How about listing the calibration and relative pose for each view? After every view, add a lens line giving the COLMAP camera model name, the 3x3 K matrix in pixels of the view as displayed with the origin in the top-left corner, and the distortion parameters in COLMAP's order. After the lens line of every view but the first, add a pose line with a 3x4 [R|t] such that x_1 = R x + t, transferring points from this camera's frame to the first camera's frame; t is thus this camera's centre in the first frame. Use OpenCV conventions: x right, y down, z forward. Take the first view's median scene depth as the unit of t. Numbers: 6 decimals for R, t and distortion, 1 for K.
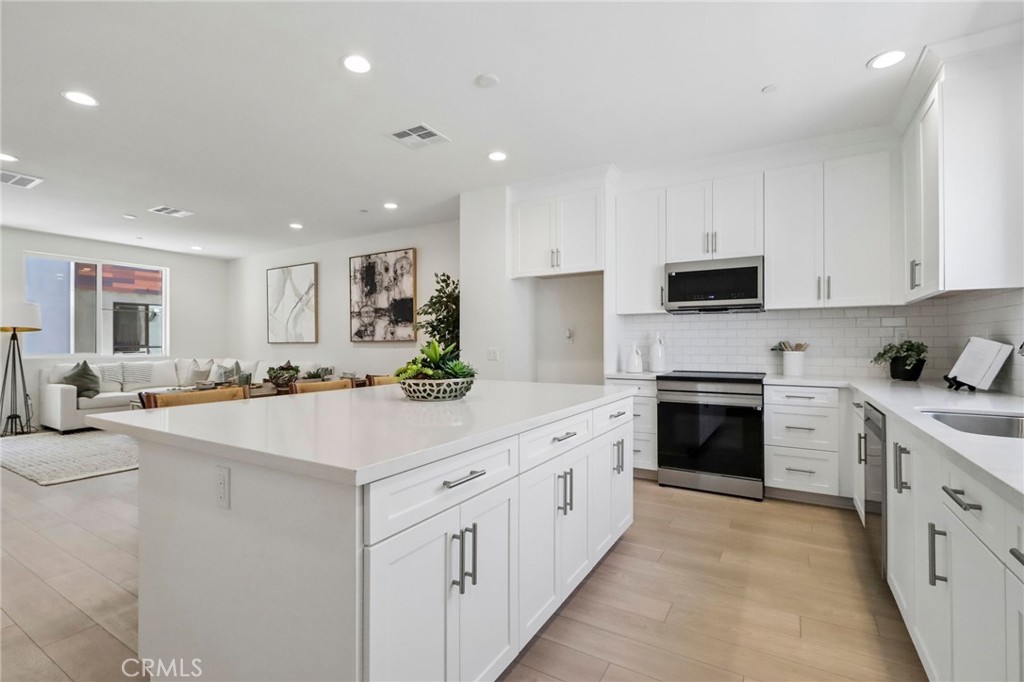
lens RADIAL K [[472.6, 0, 497.8], [0, 472.6, 339.8], [0, 0, 1]] dist [-0.000979, -0.001363]
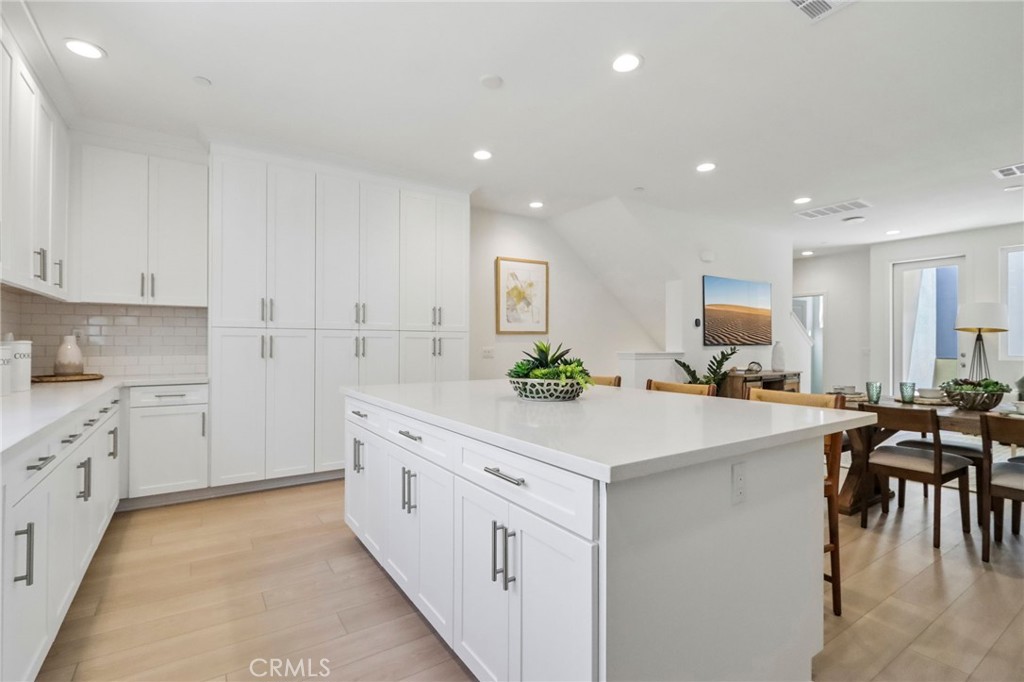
lens RADIAL K [[472.6, 0, 497.5], [0, 472.6, 341.4], [0, 0, 1]] dist [-0.000979, -0.001363]
pose [[-0.420076, -0.003948, -0.907480, 0.286824], [0.004380, 0.999970, -0.006378, 0.003290], [0.907478, -0.006654, -0.420046, 0.469044]]
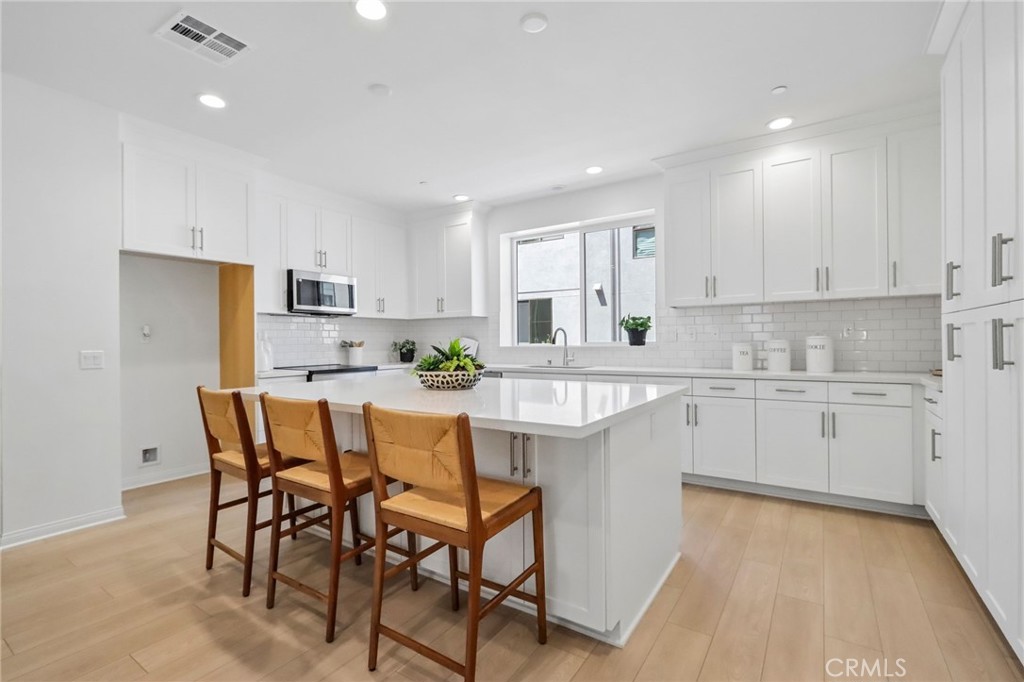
lens RADIAL K [[472.6, 0, 507.6], [0, 472.6, 343.8], [0, 0, 1]] dist [-0.000979, -0.001363]
pose [[0.022370, -0.006862, 0.999726, -0.456258], [0.001515, 0.999976, 0.006829, 0.002855], [-0.999749, 0.001362, 0.022380, 0.299375]]
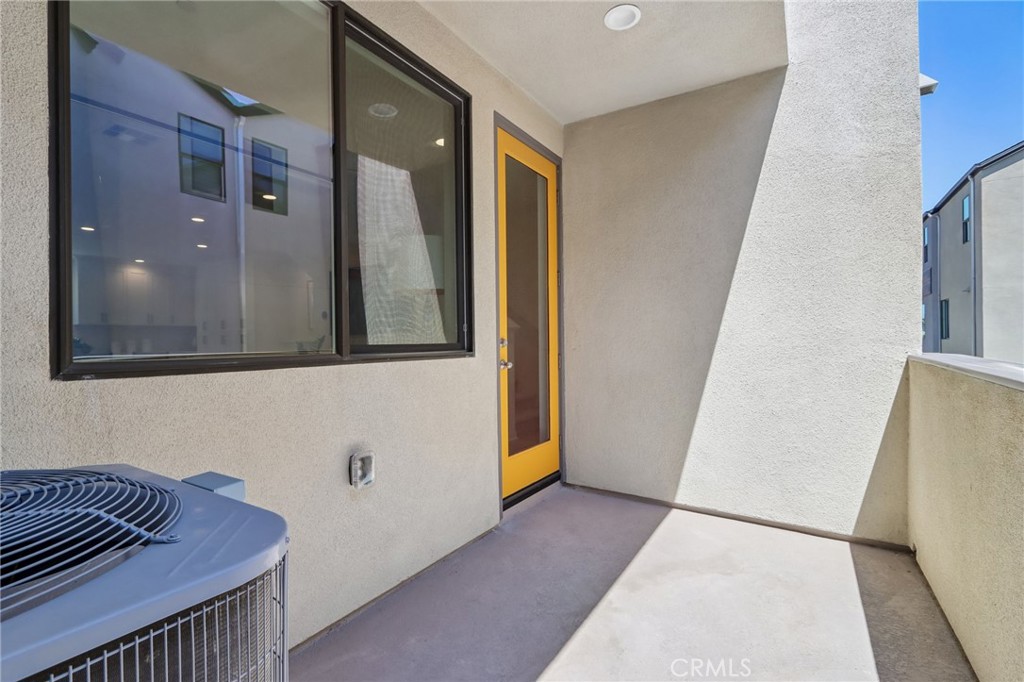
lens RADIAL K [[472.6, 0, 510.7], [0, 472.6, 337.4], [0, 0, 1]] dist [-0.000979, -0.001363]
pose [[-0.999954, 0.009399, -0.001710, -1.077406], [0.009401, 0.999955, -0.001291, 0.009371], [0.001697, -0.001307, -0.999998, 1.492166]]
